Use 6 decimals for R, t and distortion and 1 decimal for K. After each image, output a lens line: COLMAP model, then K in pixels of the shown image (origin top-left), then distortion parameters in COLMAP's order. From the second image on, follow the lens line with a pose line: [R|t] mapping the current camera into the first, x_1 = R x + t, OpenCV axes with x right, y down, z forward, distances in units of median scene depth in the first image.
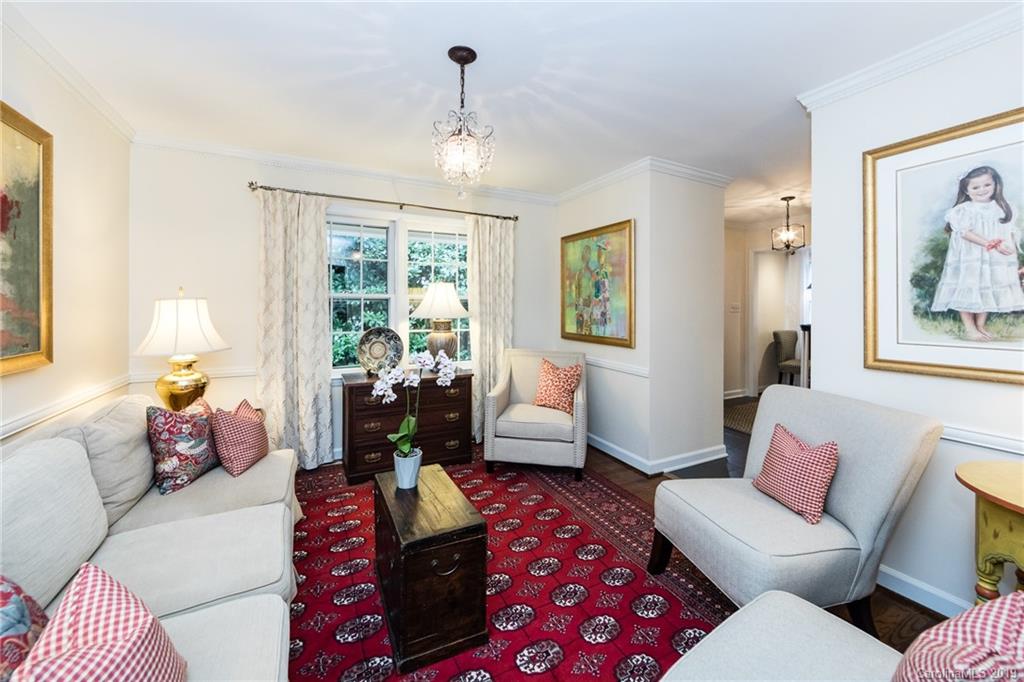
lens RADIAL K [[401.9, 0, 527.2], [0, 401.9, 307.0], [0, 0, 1]] dist [0.000147, -0.000089]
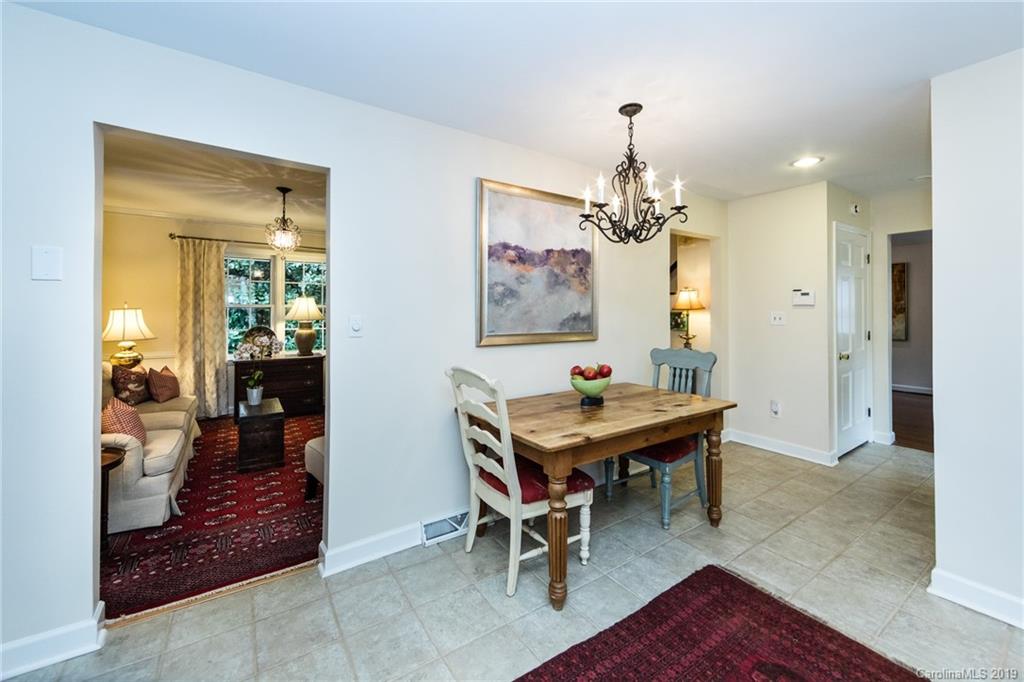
lens RADIAL K [[408.5, 0, 529.2], [0, 408.5, 306.6], [0, 0, 1]] dist [0.000432, -0.000081]
pose [[0.993640, 0.005813, 0.112457, 0.521290], [-0.005574, 0.999981, -0.002440, -0.029209], [-0.112469, 0.001798, 0.993654, -0.739636]]
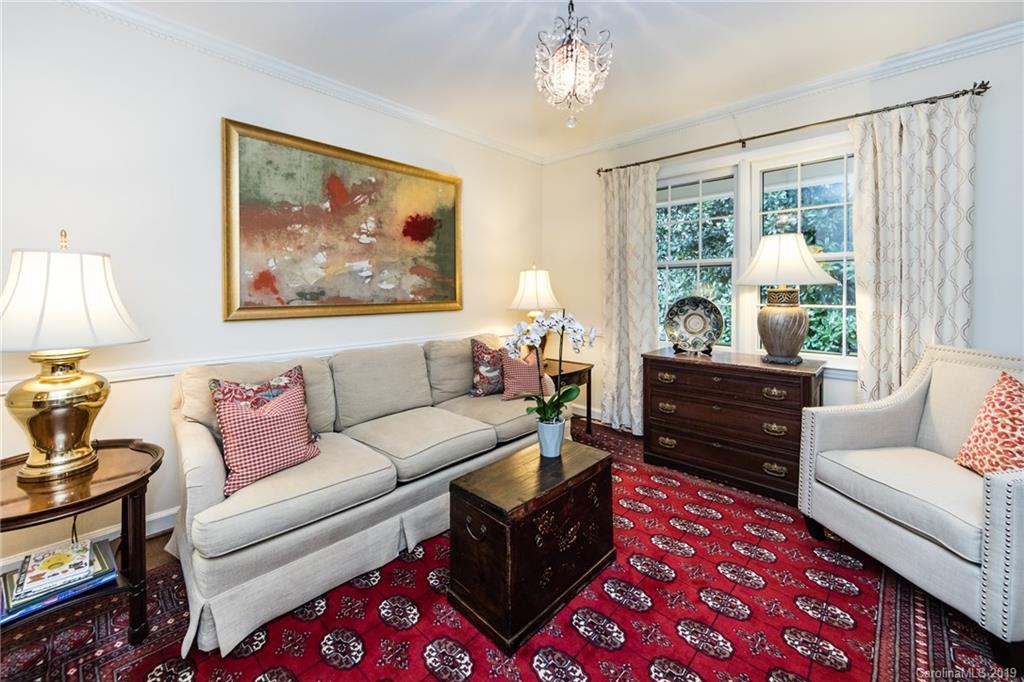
lens RADIAL K [[416.9, 0, 513.7], [0, 416.9, 296.1], [0, 0, 1]] dist [-0.008885, 0.000173]
pose [[0.311131, 0.008725, -0.950327, 0.375795], [0.003883, 0.999938, 0.010452, 0.041055], [0.950359, -0.006942, 0.311077, 0.392915]]
